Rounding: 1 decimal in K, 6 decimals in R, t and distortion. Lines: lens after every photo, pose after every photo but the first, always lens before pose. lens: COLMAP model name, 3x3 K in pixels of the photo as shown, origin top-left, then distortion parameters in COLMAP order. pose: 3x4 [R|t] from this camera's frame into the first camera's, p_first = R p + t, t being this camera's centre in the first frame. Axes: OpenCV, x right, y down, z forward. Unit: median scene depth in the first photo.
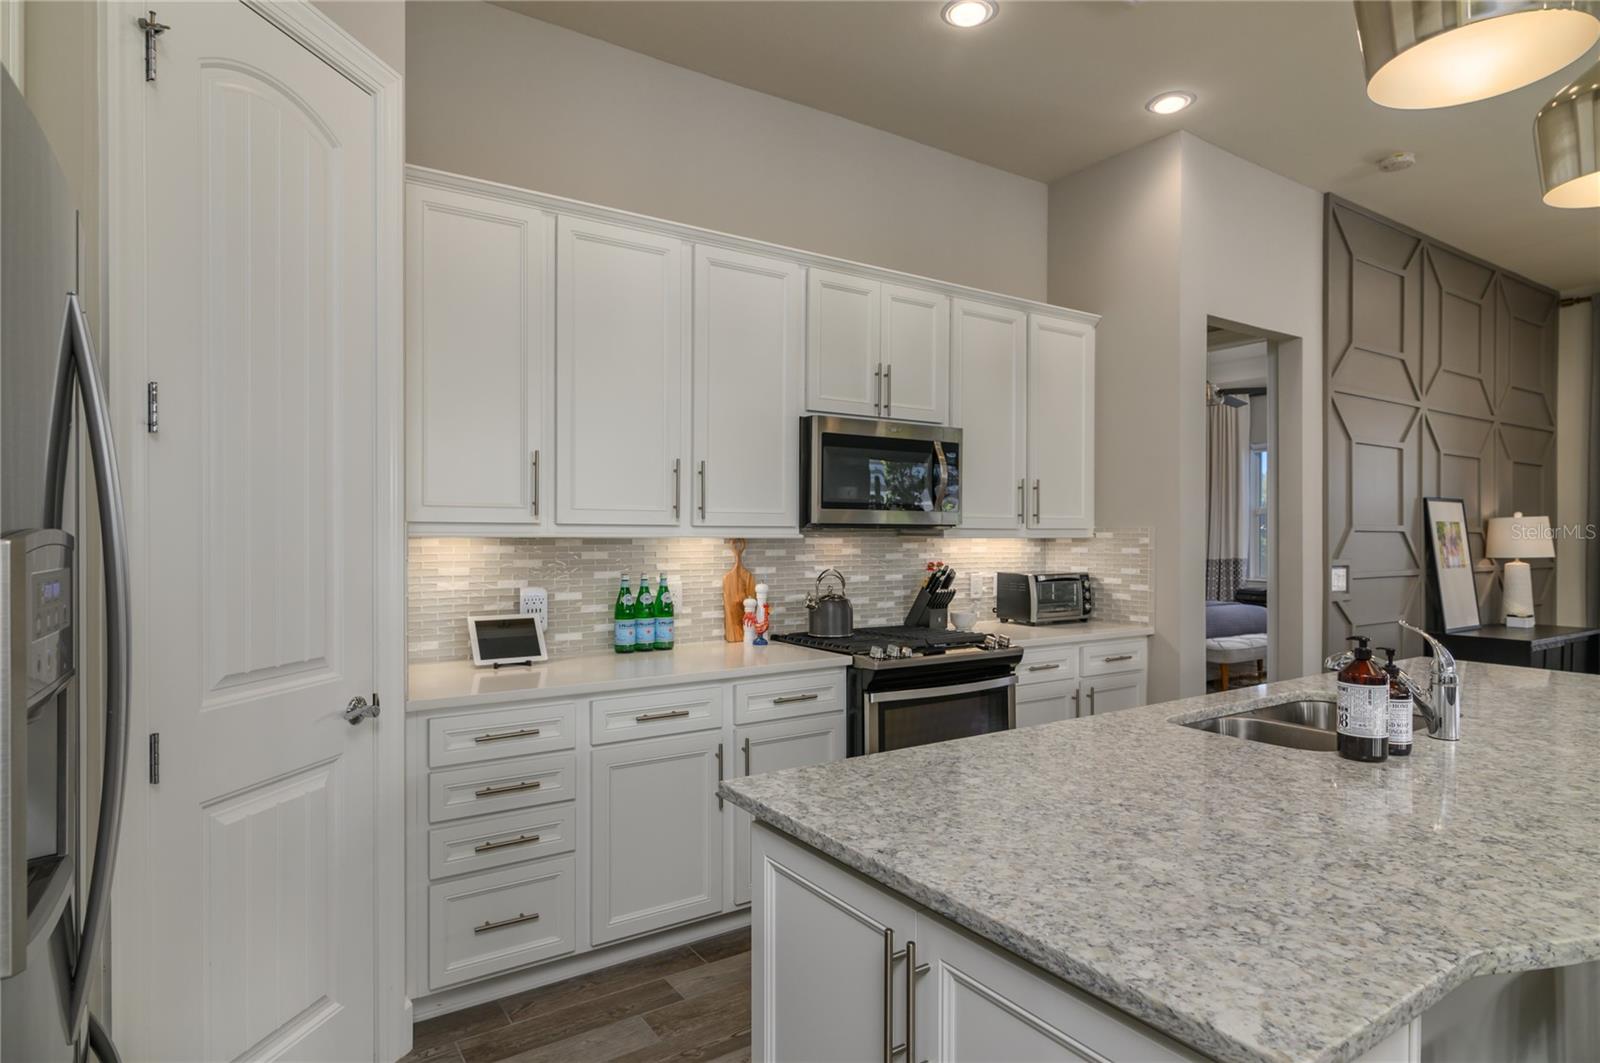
lens RADIAL K [[867.0, 0, 796.7], [0, 867.0, 538.2], [0, 0, 1]] dist [-0.003718, 0.000659]
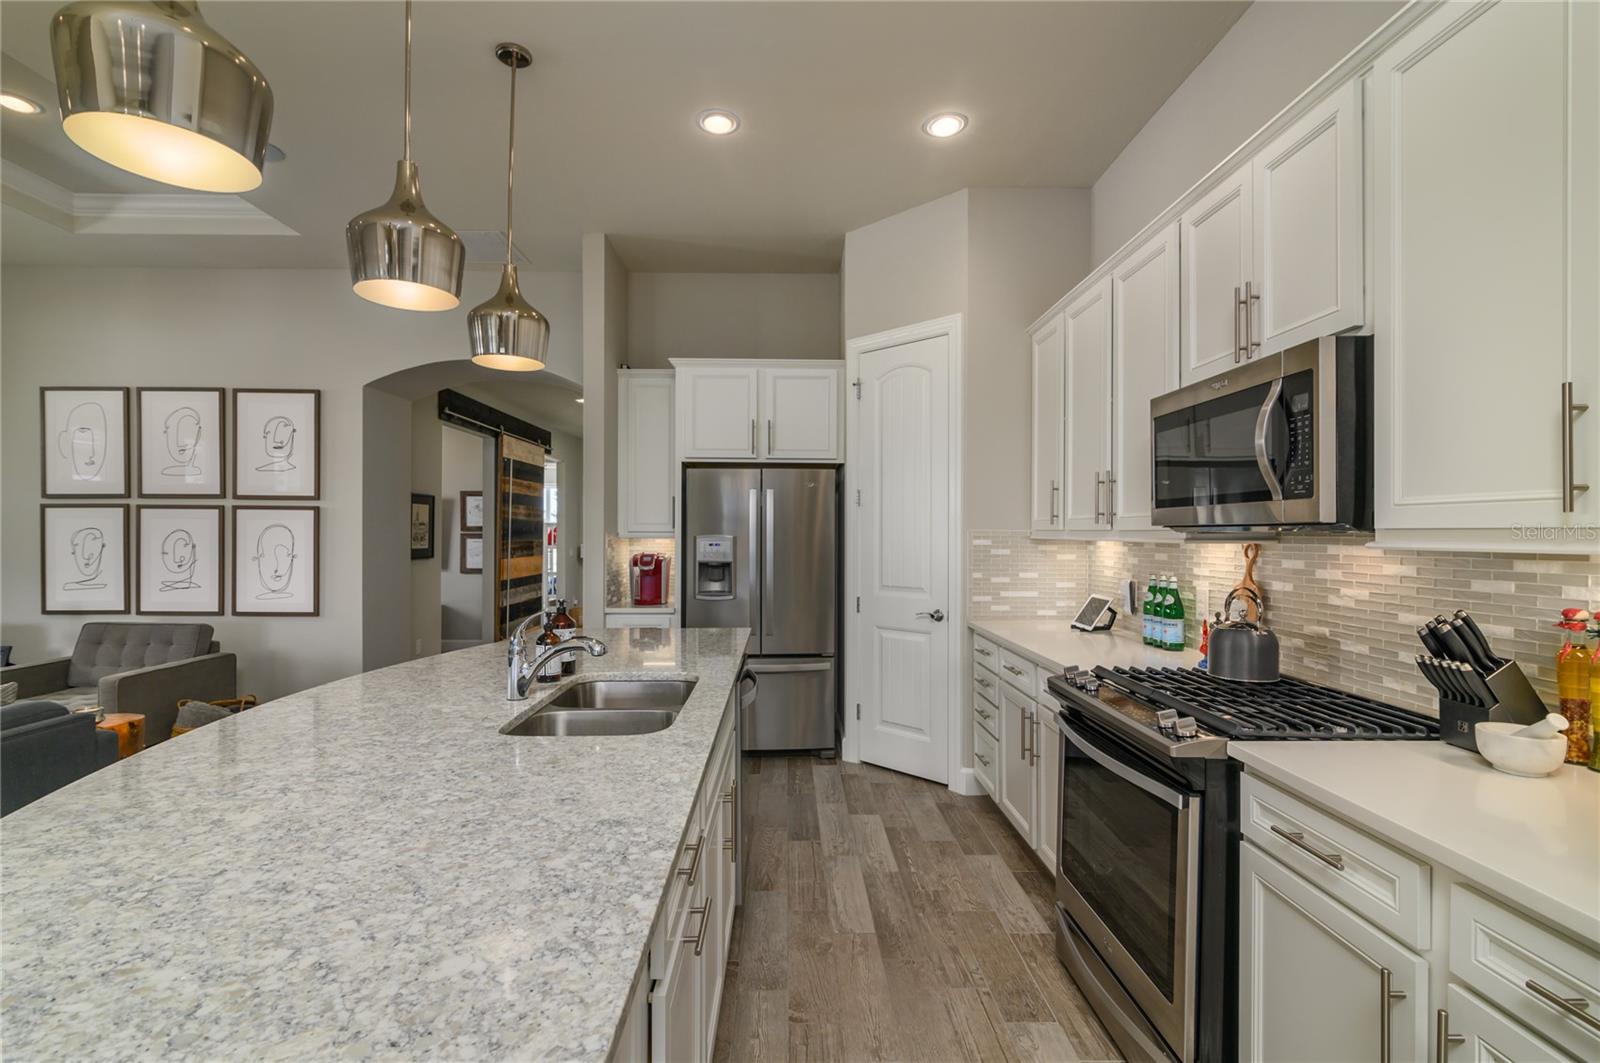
lens RADIAL K [[728.9, 0, 804.9], [0, 728.9, 532.5], [0, 0, 1]] dist [0.001039, 0.000550]
pose [[-0.528188, -0.004109, -0.849118, 0.830944], [-0.007911, 0.999969, 0.000083, -0.008218], [0.849091, 0.006761, -0.528204, 1.112754]]
